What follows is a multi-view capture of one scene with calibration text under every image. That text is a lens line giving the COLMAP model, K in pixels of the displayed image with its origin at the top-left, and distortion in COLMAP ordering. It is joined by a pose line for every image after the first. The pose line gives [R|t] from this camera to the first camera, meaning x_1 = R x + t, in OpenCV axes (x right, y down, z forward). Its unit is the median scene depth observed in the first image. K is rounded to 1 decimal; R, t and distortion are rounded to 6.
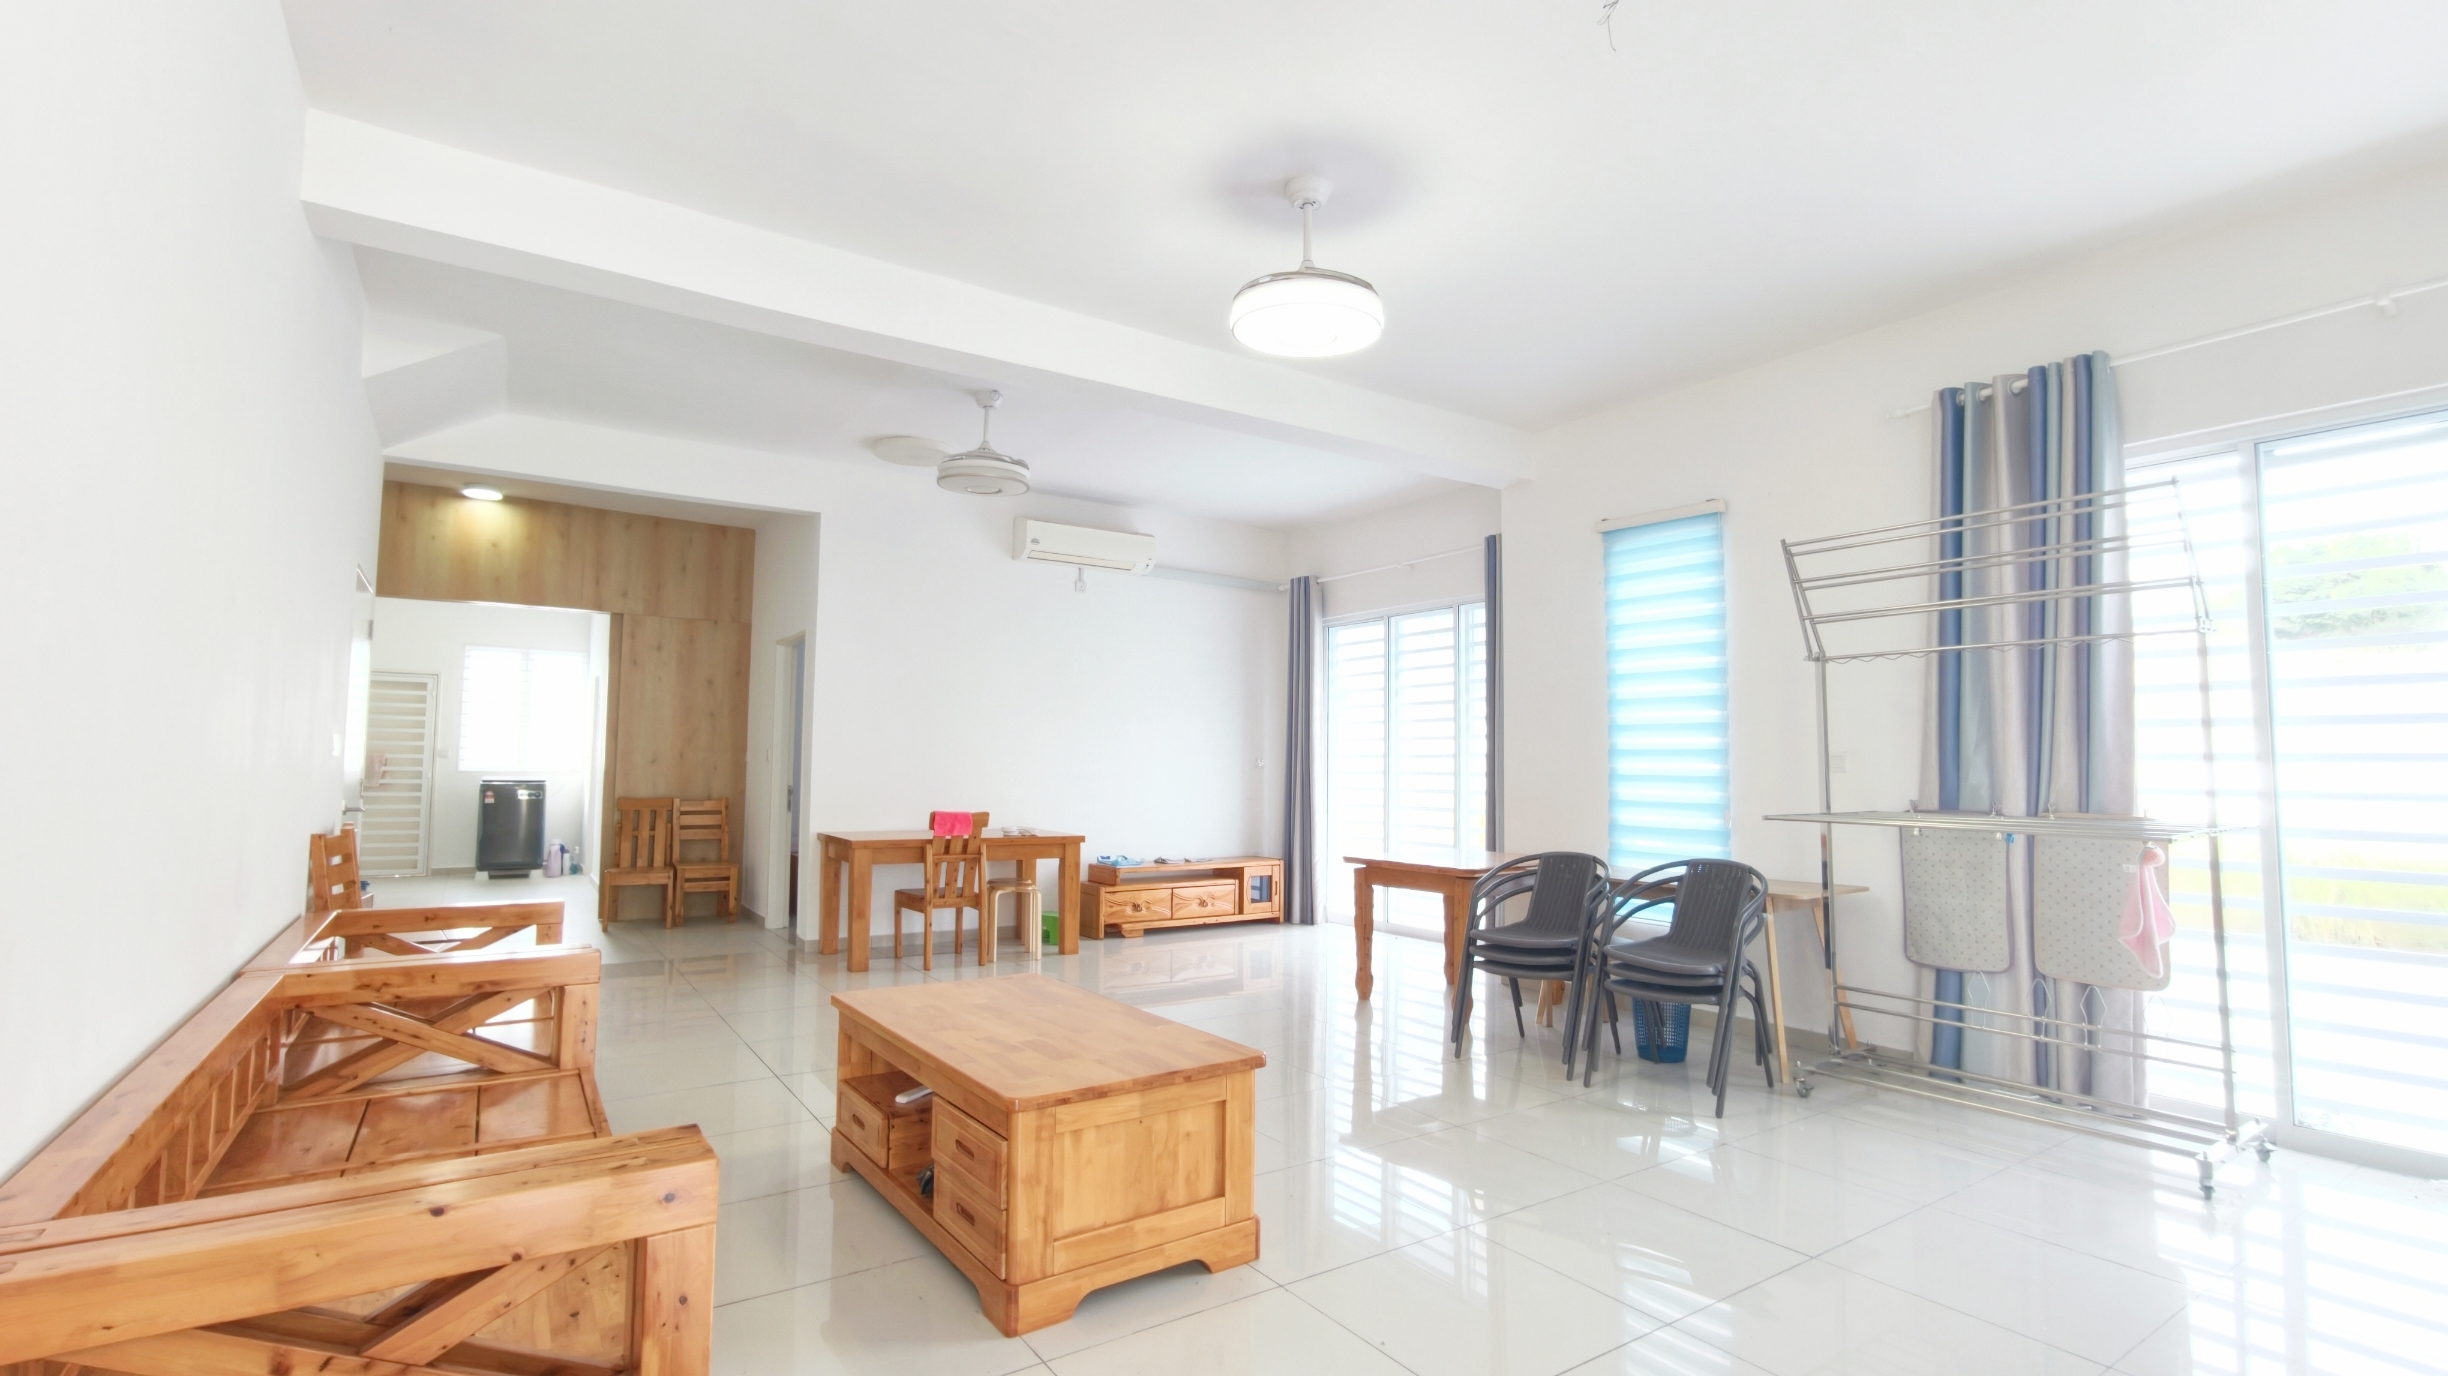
lens RADIAL K [[1110.2, 0, 1227.2], [0, 1110.2, 691.5], [0, 0, 1]] dist [-0.070701, 0.063018]
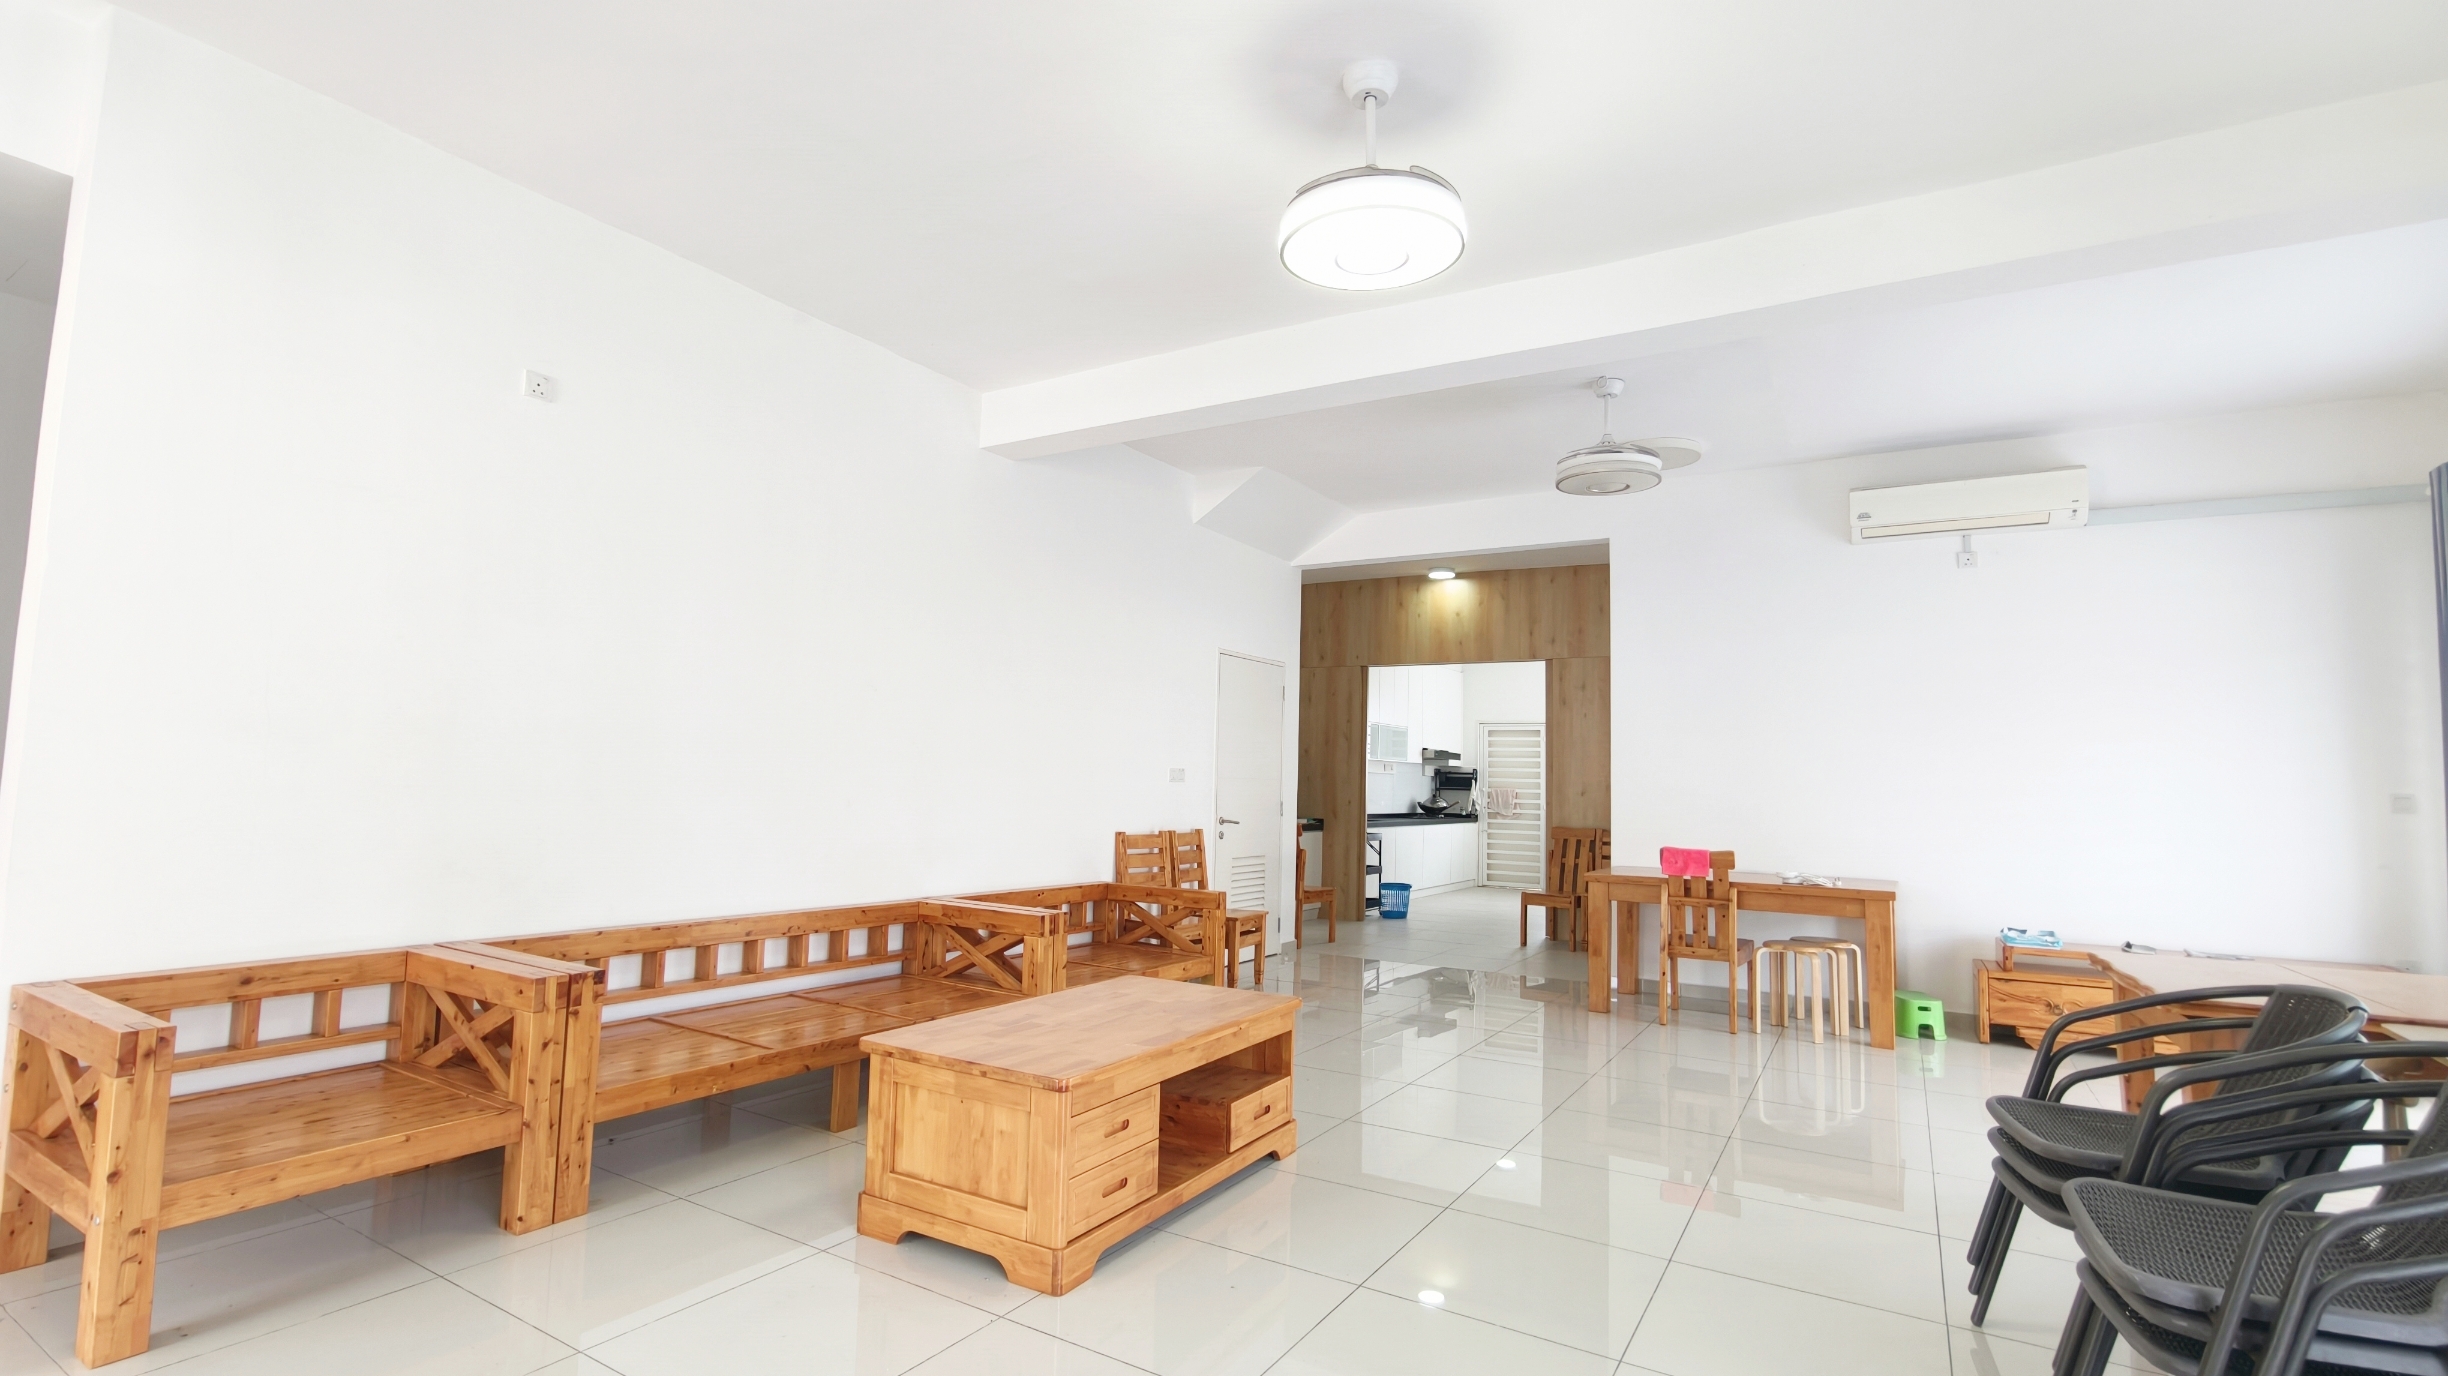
lens RADIAL K [[1110.2, 0, 1227.2], [0, 1110.2, 691.5], [0, 0, 1]] dist [-0.070701, 0.063018]
pose [[0.408281, -0.076689, -0.909629, 0.339431], [0.040815, 0.997002, -0.065736, 0.022232], [0.911943, -0.010287, 0.410187, 0.258169]]
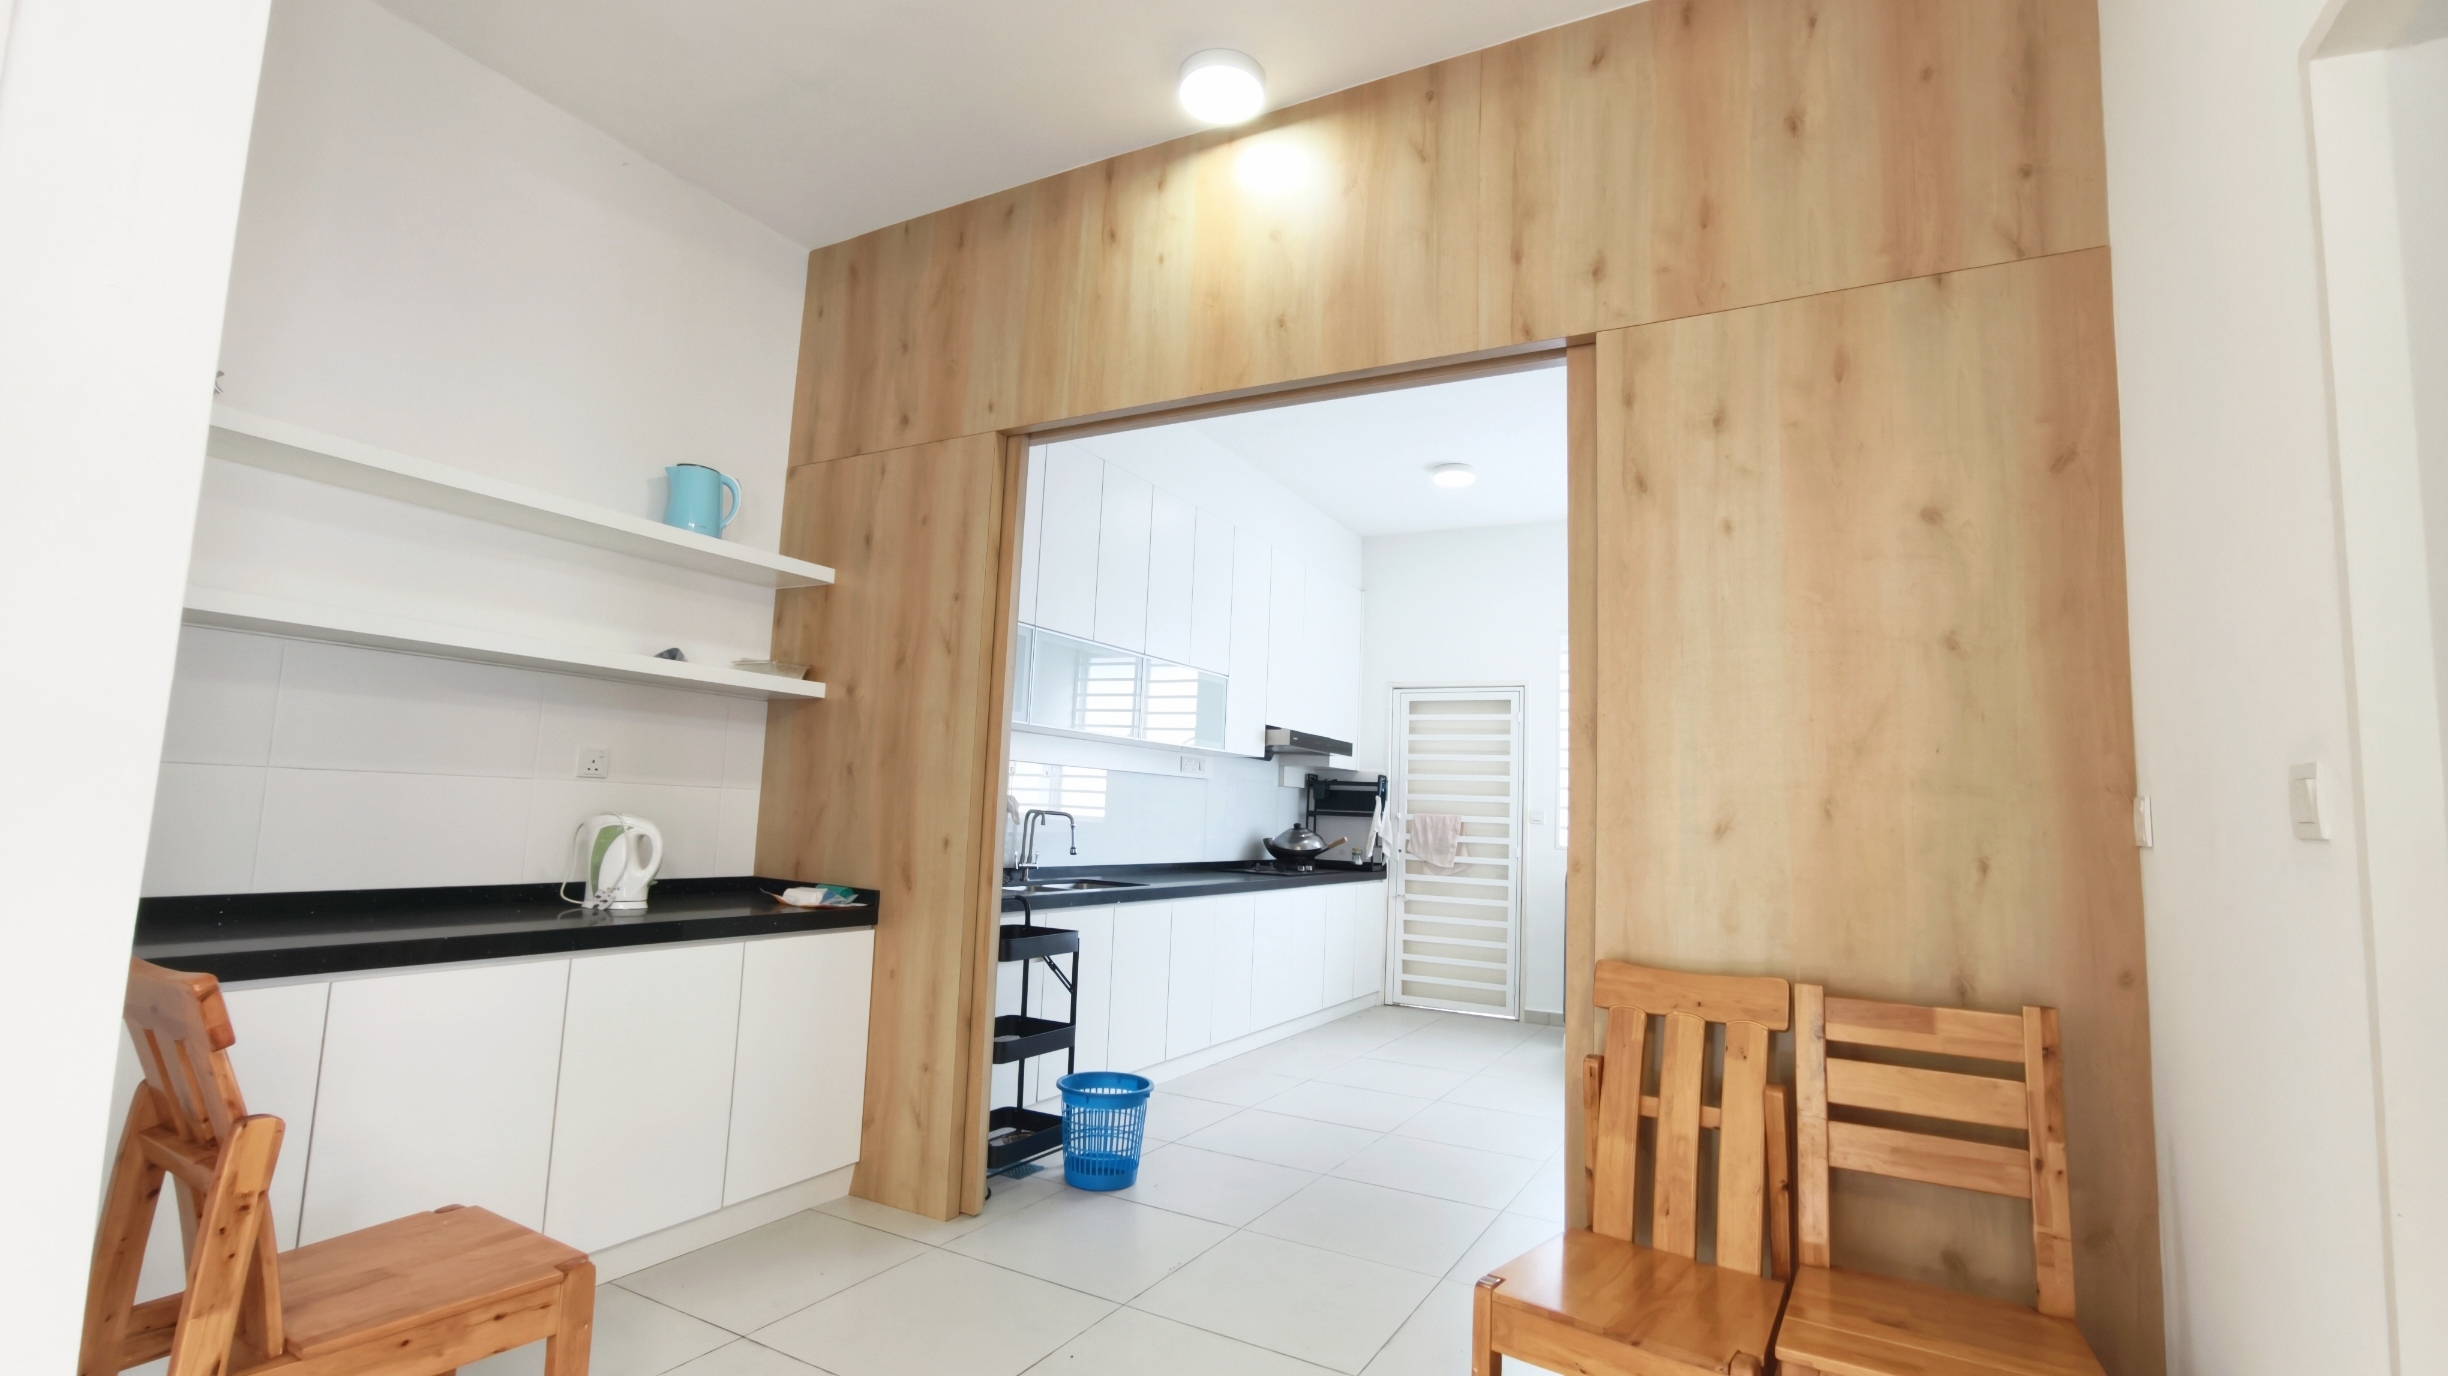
lens RADIAL K [[1110.2, 0, 1227.2], [0, 1110.2, 691.5], [0, 0, 1]] dist [-0.070701, 0.063018]
pose [[0.450044, -0.088735, -0.888587, -0.359355], [0.023762, 0.995889, -0.087415, 0.053470], [0.892690, 0.018227, 0.450302, 0.818717]]
